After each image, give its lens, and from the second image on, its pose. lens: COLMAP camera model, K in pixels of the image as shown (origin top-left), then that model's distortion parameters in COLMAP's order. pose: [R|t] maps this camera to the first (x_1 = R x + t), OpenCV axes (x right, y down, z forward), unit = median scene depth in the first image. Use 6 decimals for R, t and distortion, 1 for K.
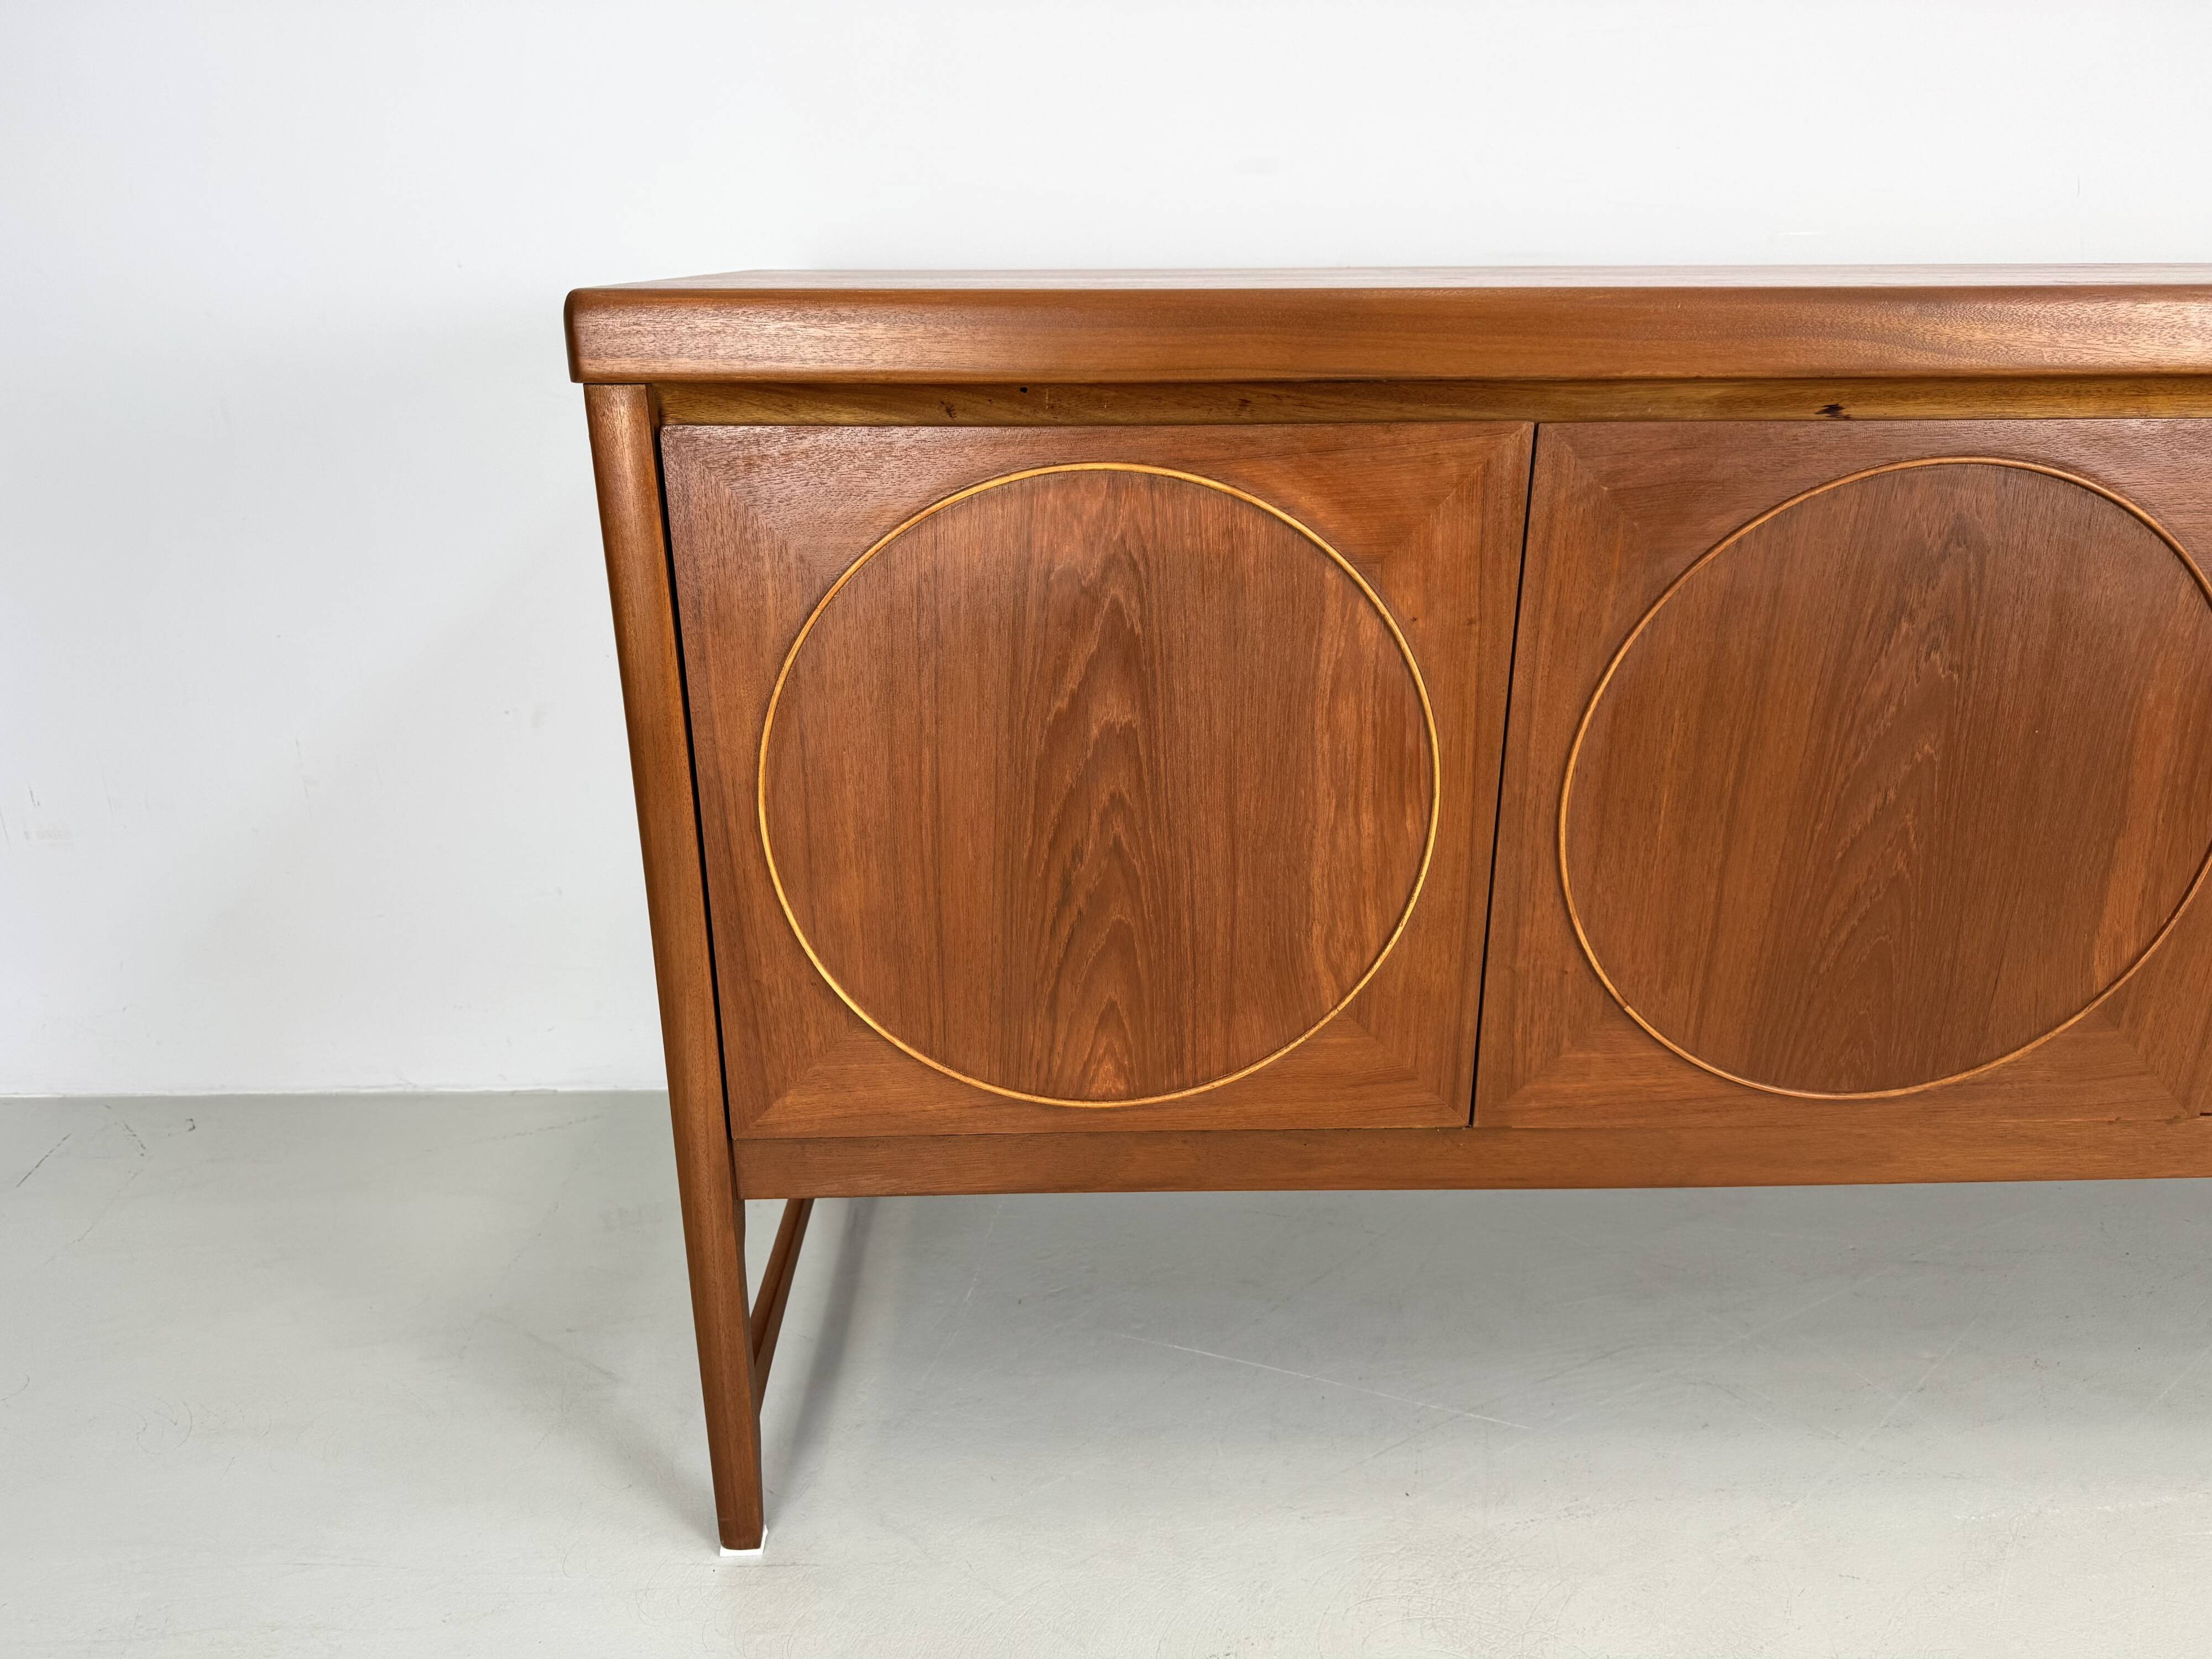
lens RADIAL K [[1580.4, 0, 1099.0], [0, 1580.4, 829.7], [0, 0, 1]] dist [0.065614, -0.092080]
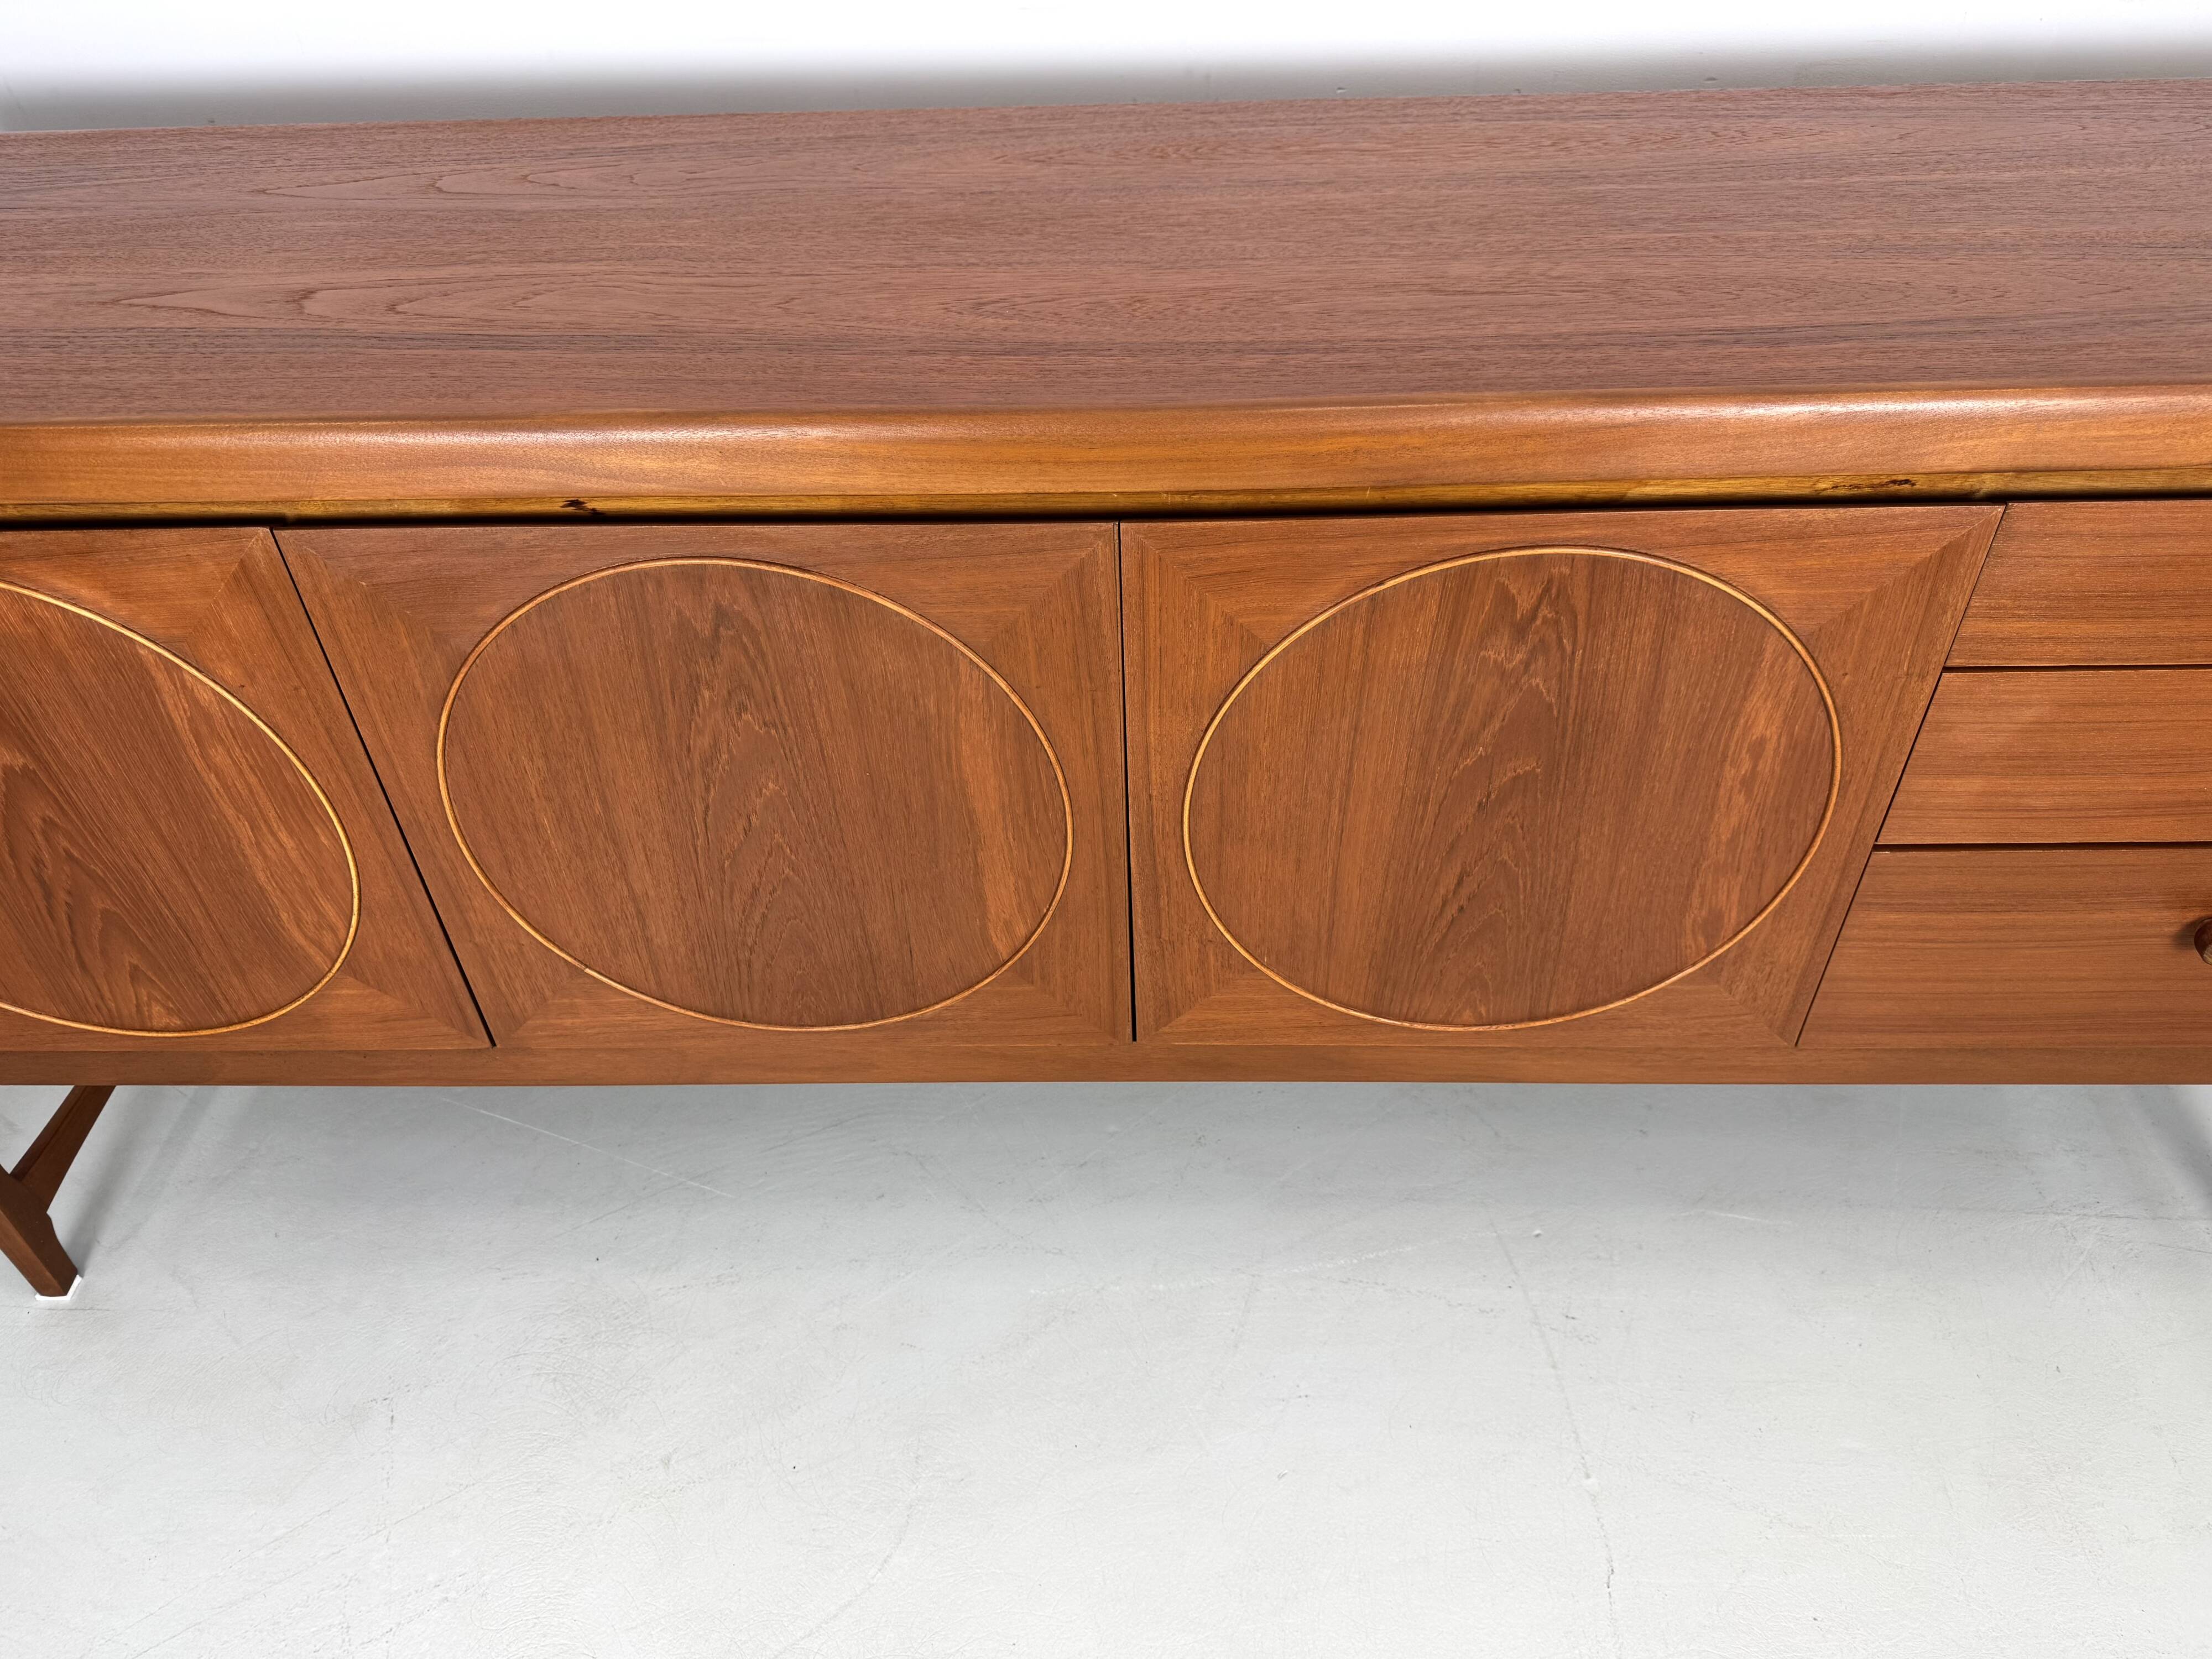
lens RADIAL K [[1580.4, 0, 1104.0], [0, 1580.4, 838.9], [0, 0, 1]] dist [0.065614, -0.092080]
pose [[0.998563, 0.011499, -0.052333, 0.797369], [0.008326, 0.931538, 0.363548, -0.404180], [0.052931, -0.363461, 0.930105, 0.000157]]
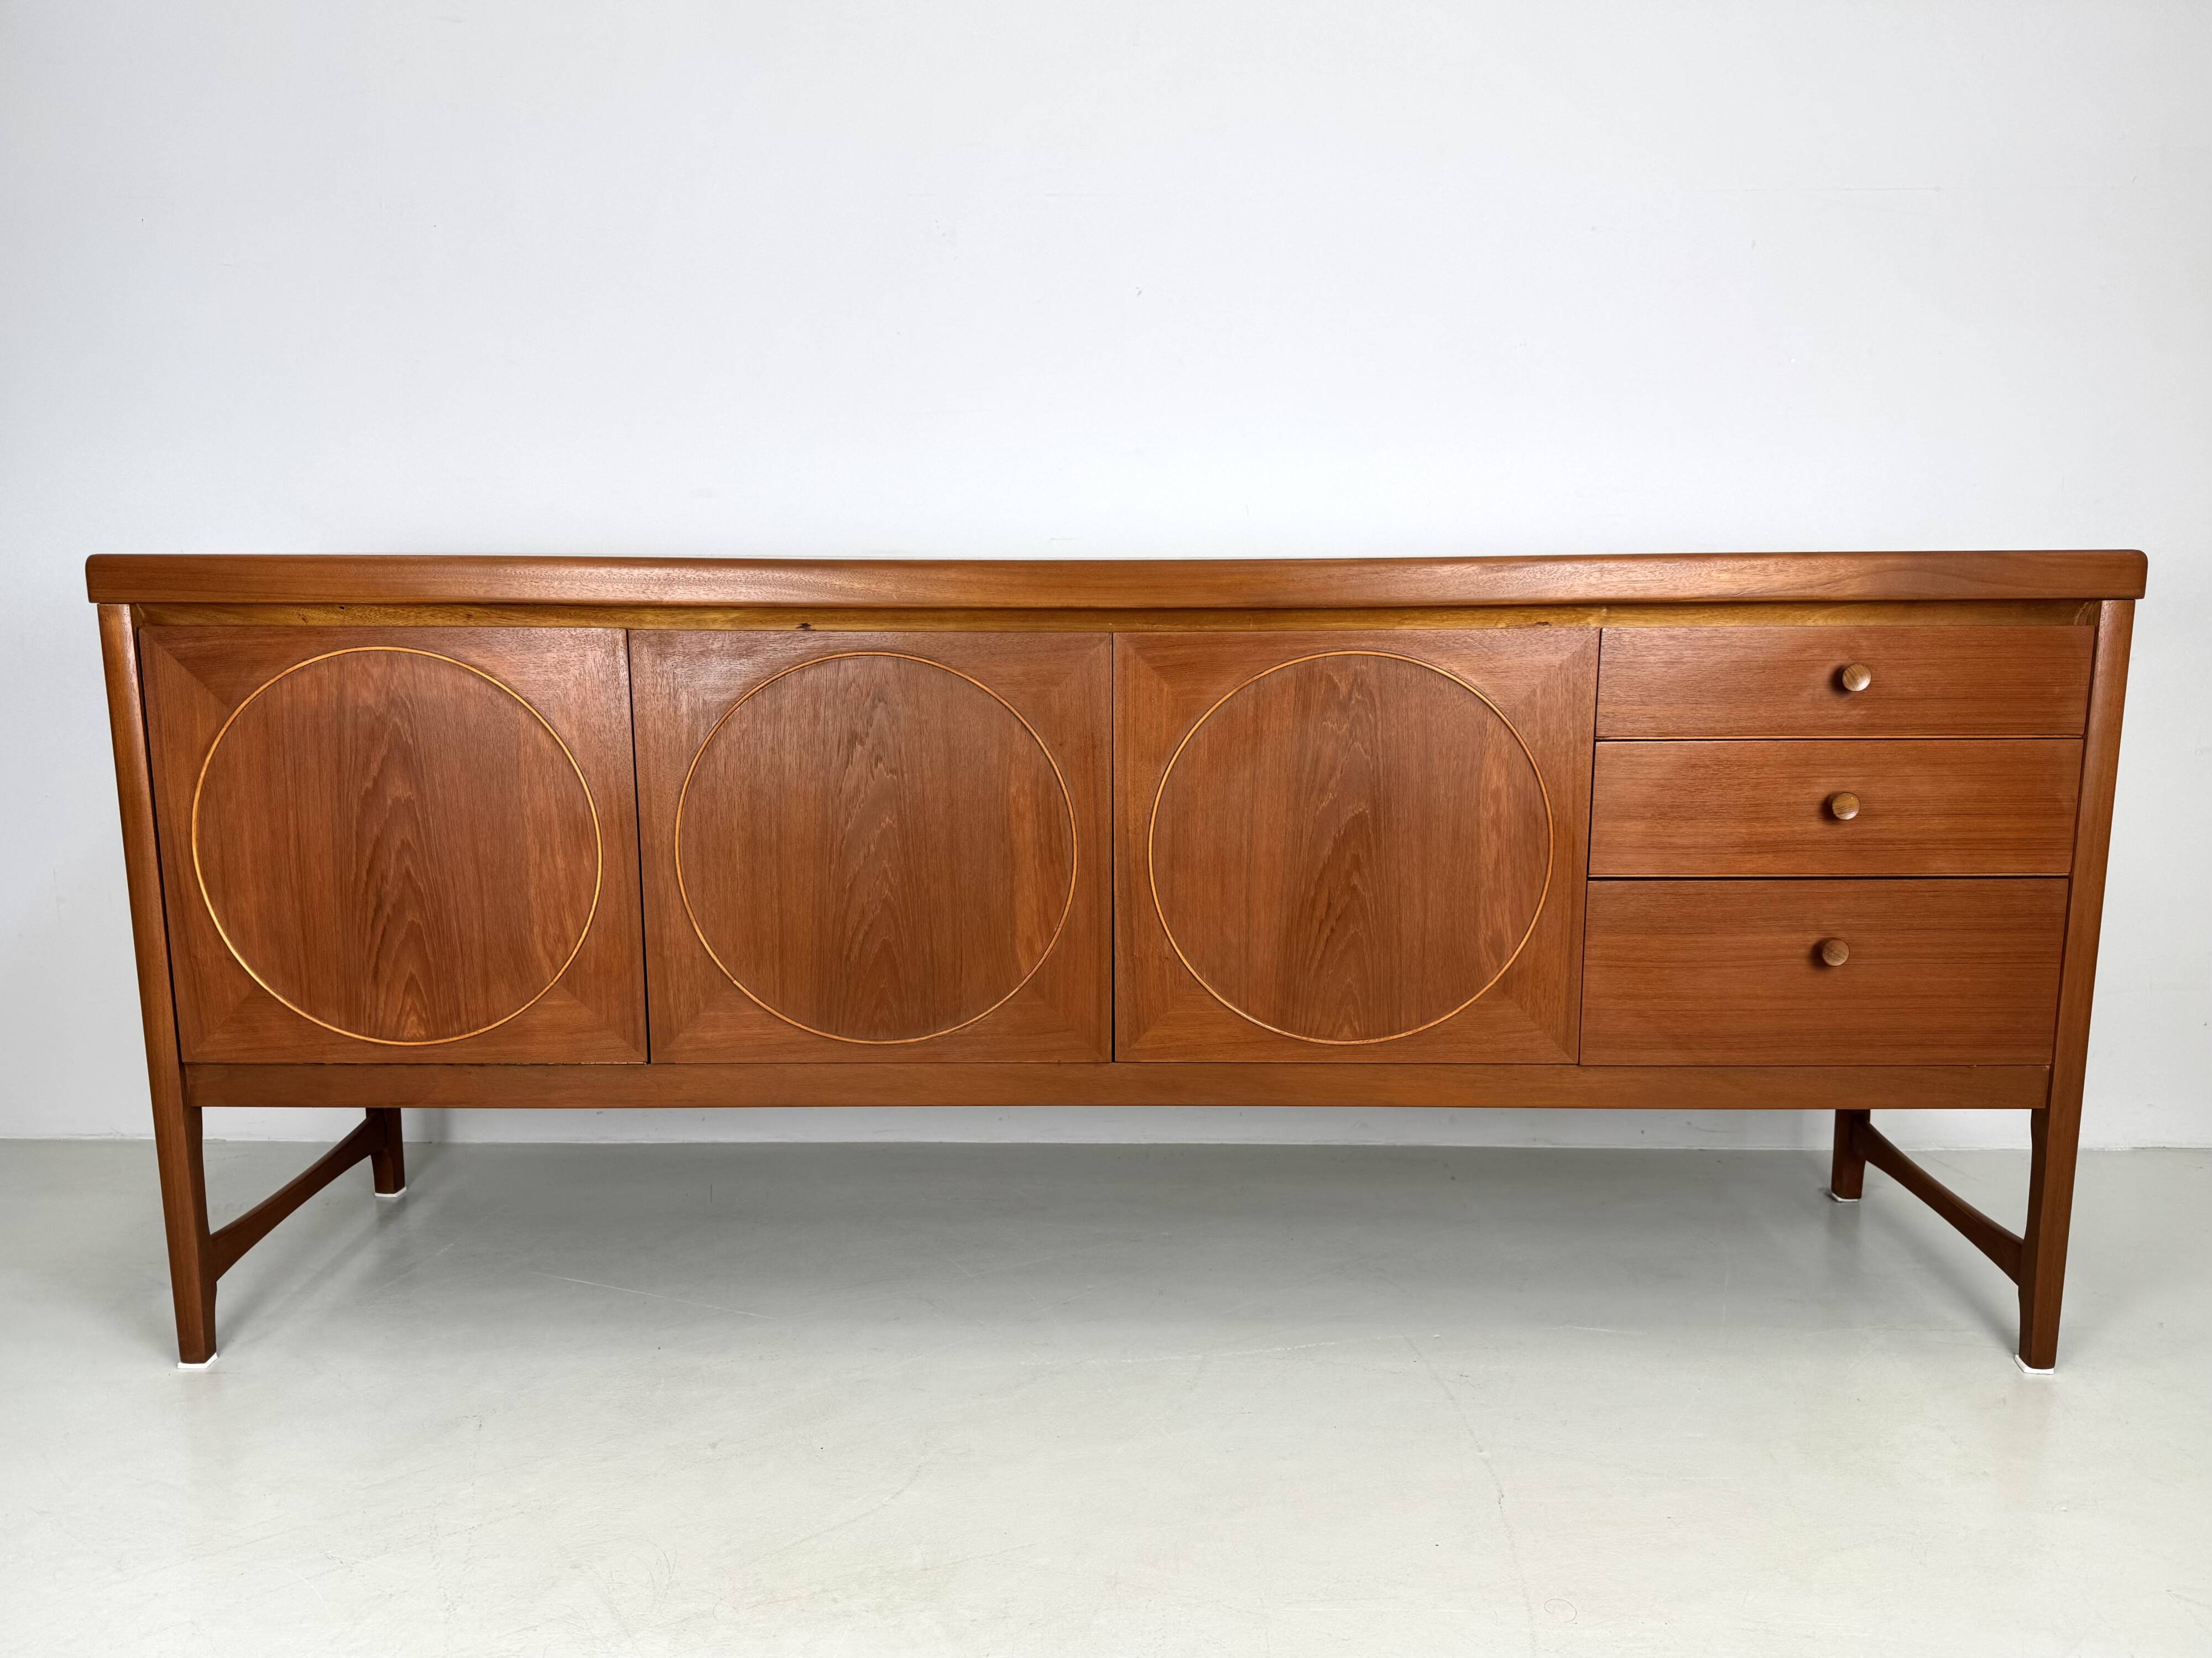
lens RADIAL K [[1580.2, 0, 1121.6], [0, 1580.2, 824.0], [0, 0, 1]] dist [0.065614, -0.092080]
pose [[0.999709, 0.008364, -0.022607, 0.804203], [-0.012526, 0.981551, -0.190788, 0.272326], [0.020594, 0.191015, 0.981371, -0.649870]]
